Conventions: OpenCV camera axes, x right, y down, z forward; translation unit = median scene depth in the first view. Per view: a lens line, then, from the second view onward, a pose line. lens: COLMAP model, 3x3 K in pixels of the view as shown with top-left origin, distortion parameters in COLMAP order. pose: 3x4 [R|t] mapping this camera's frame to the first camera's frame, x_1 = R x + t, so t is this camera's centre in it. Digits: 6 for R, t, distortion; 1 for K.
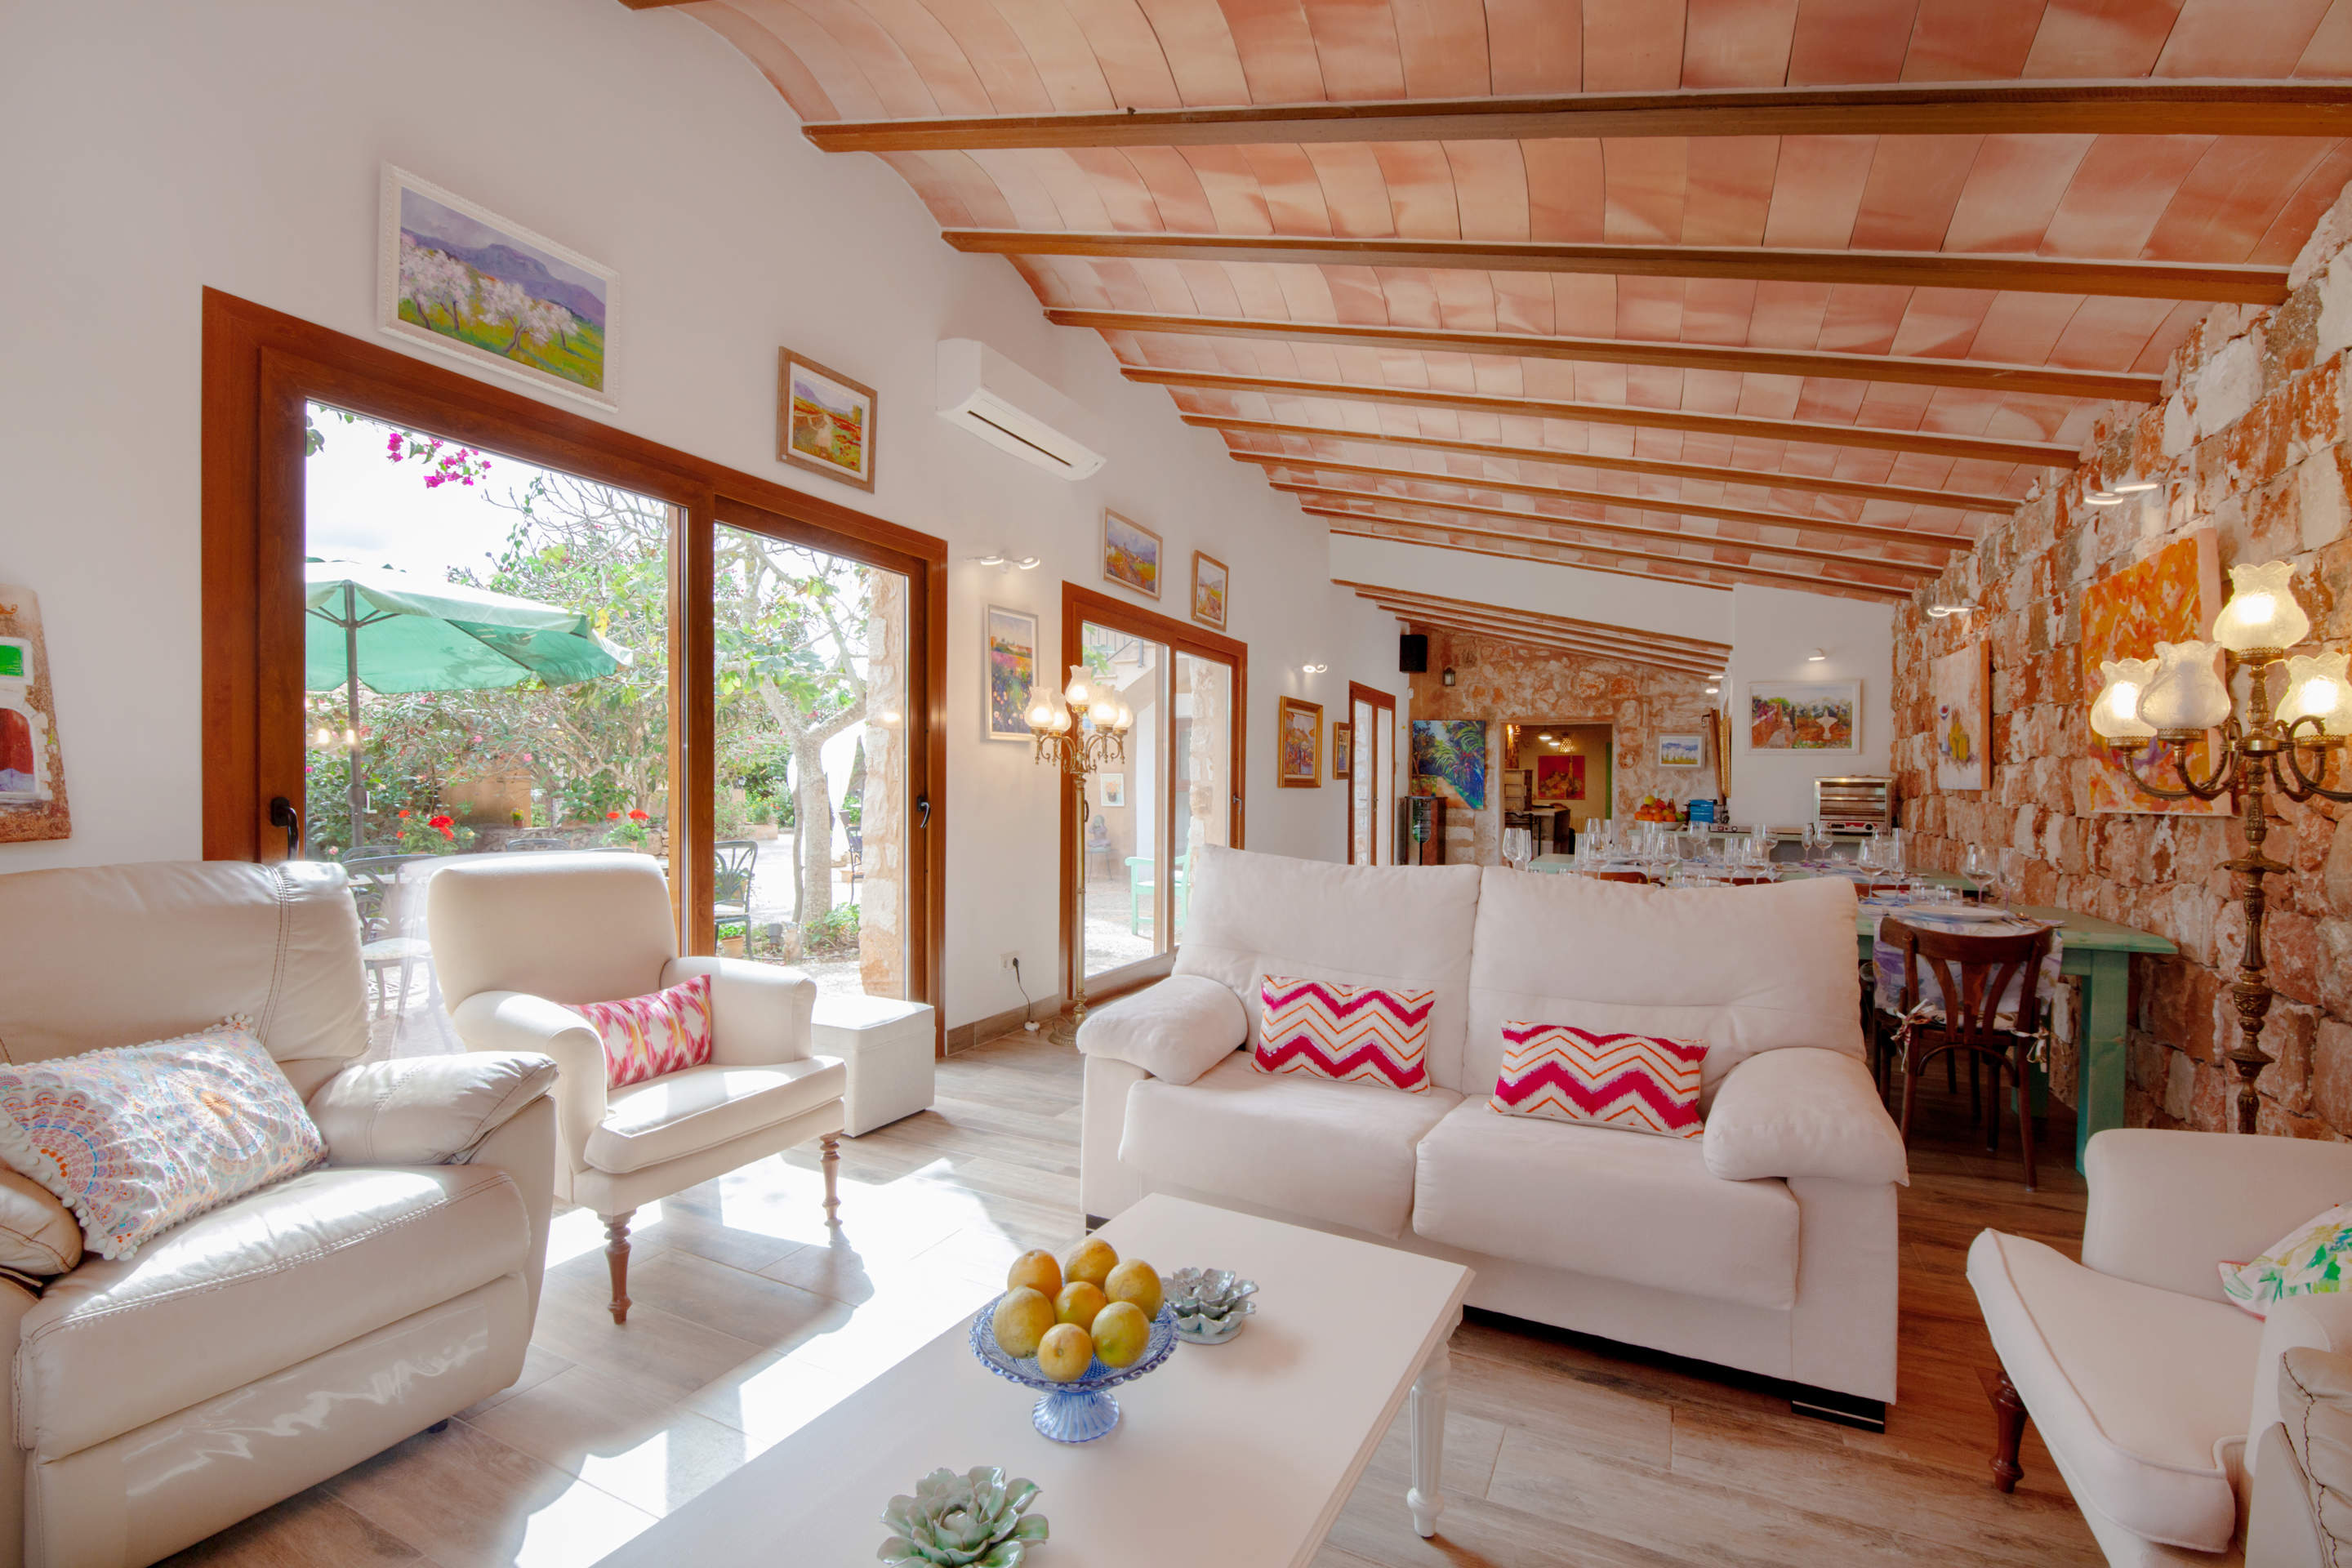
lens RADIAL K [[1024.7, 0, 1175.8], [0, 1024.7, 788.9], [0, 0, 1]] dist [-0.002129, -0.000355]
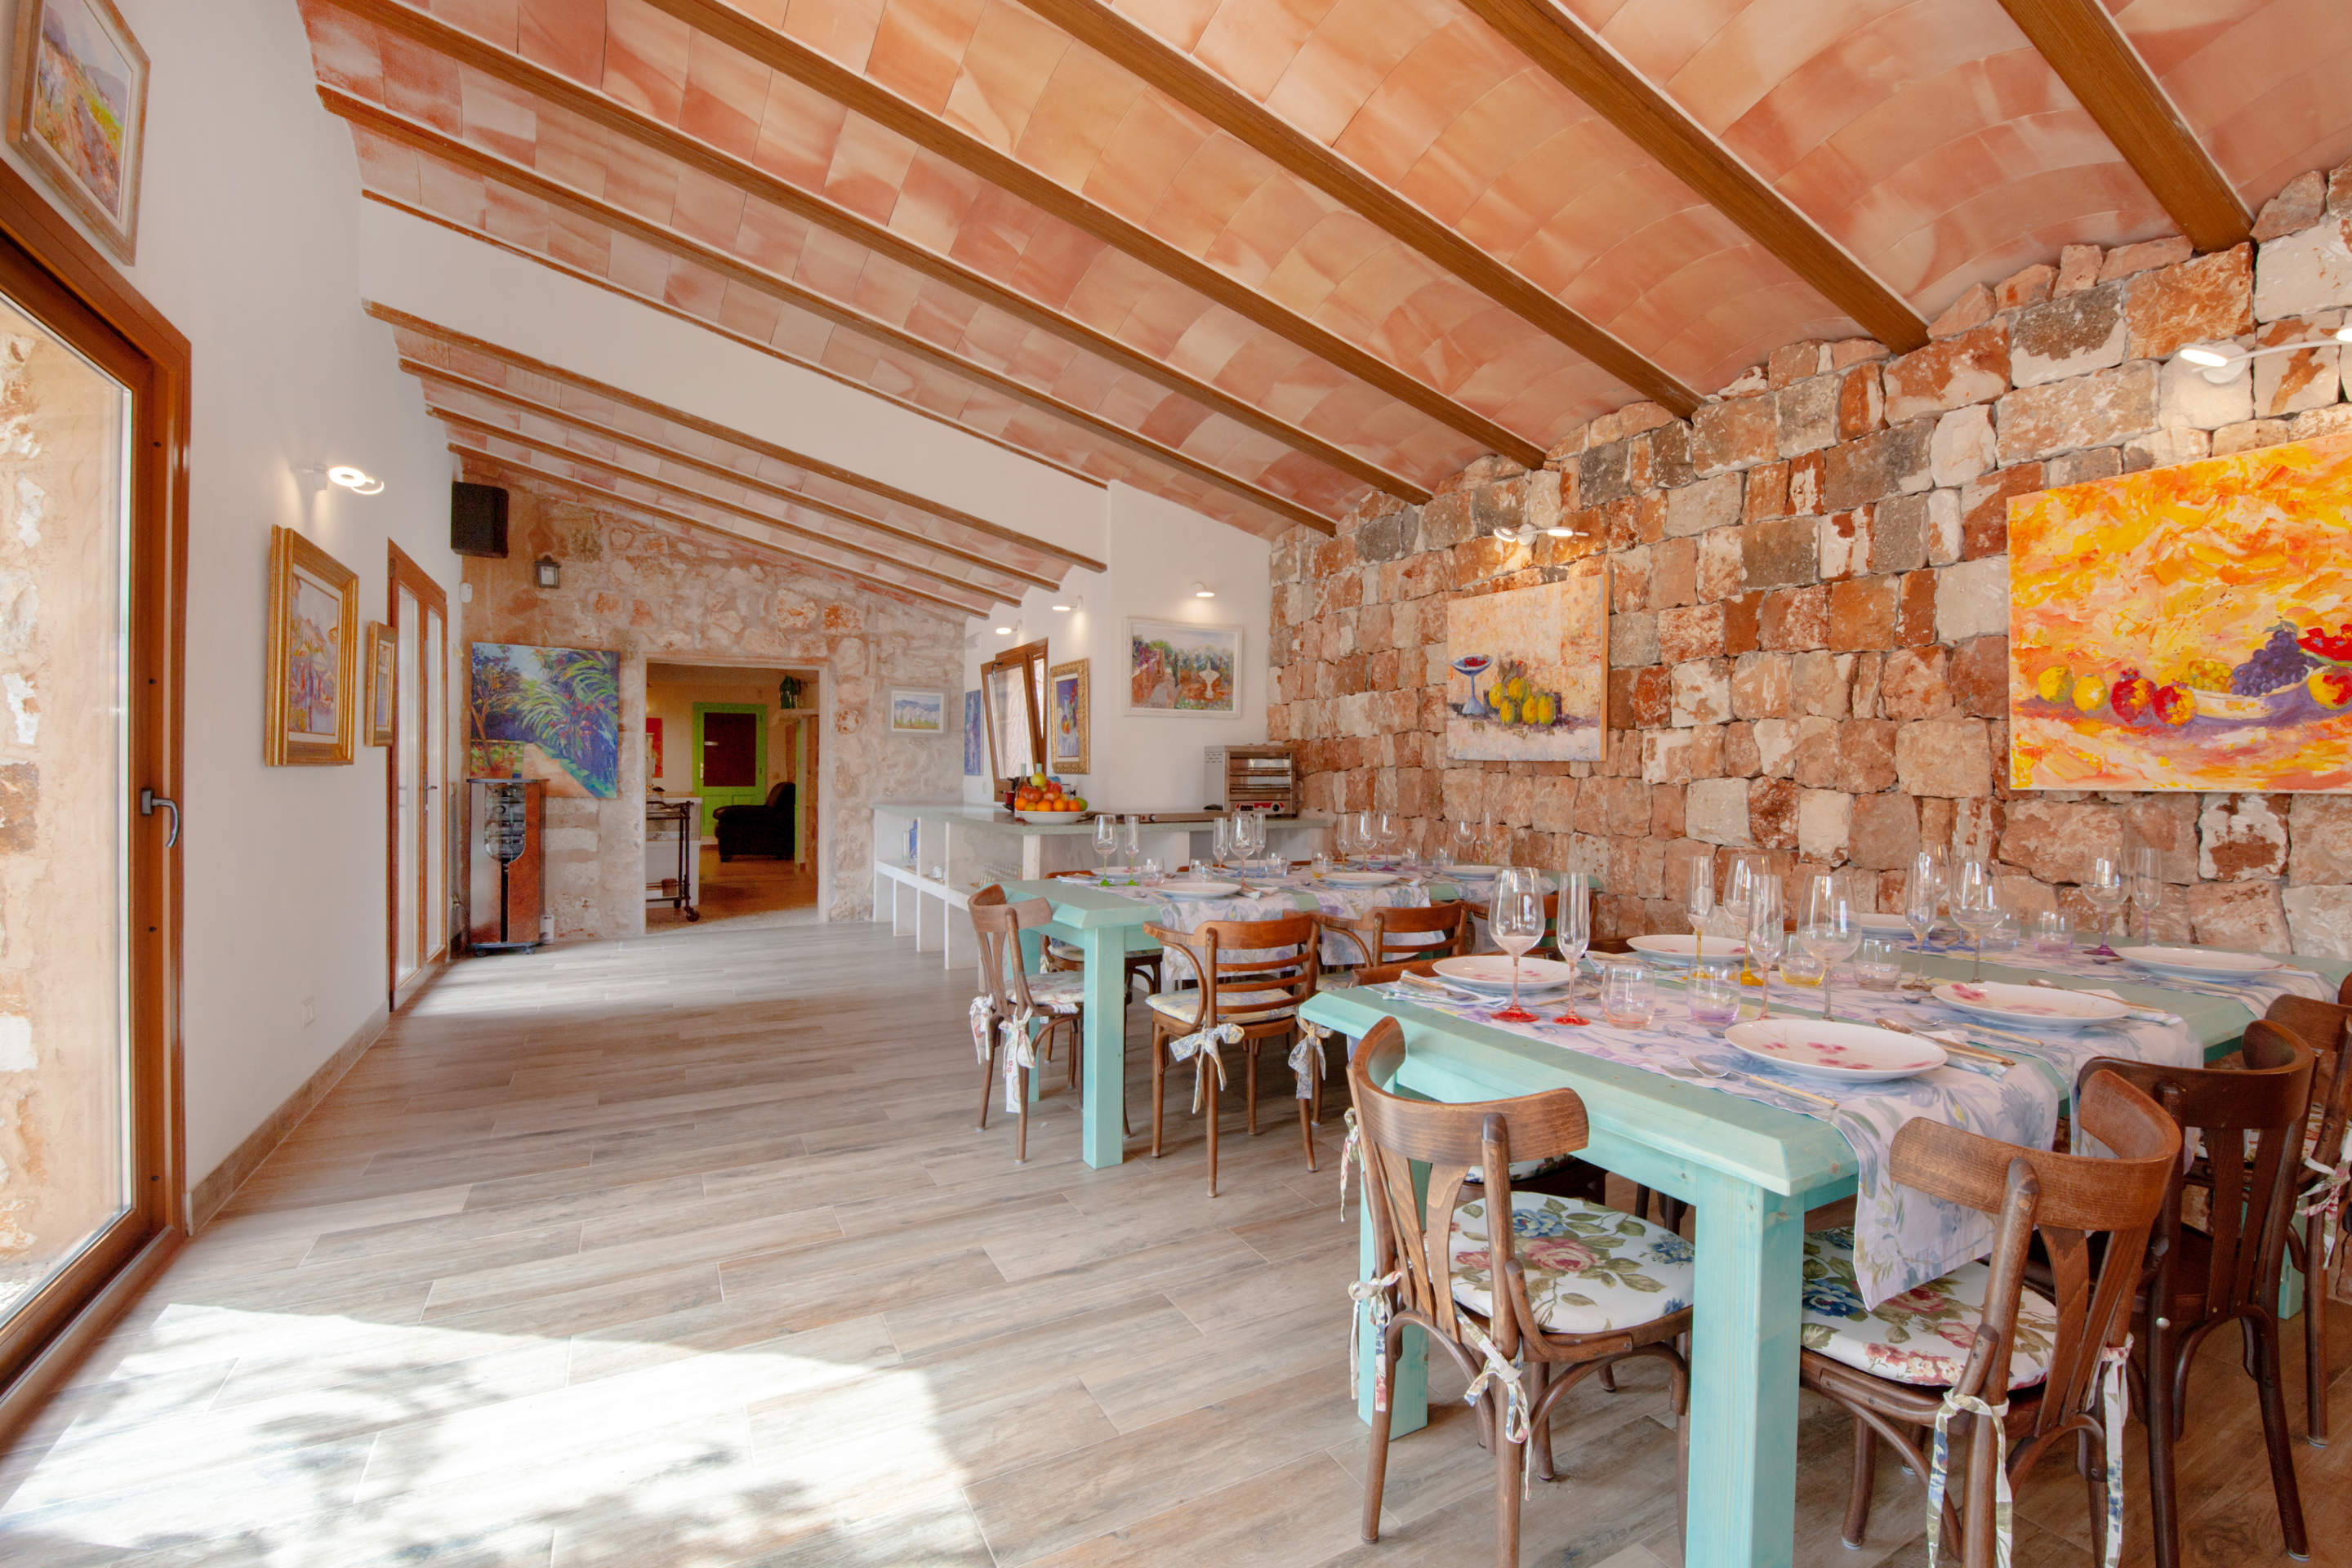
lens RADIAL K [[1024.7, 0, 1174.9], [0, 1024.7, 769.6], [0, 0, 1]] dist [-0.002129, -0.000355]
pose [[0.545530, -0.011274, 0.838015, -0.029744], [0.005557, 0.999936, 0.009835, -0.001058], [-0.838073, -0.000709, 0.545558, 0.422419]]
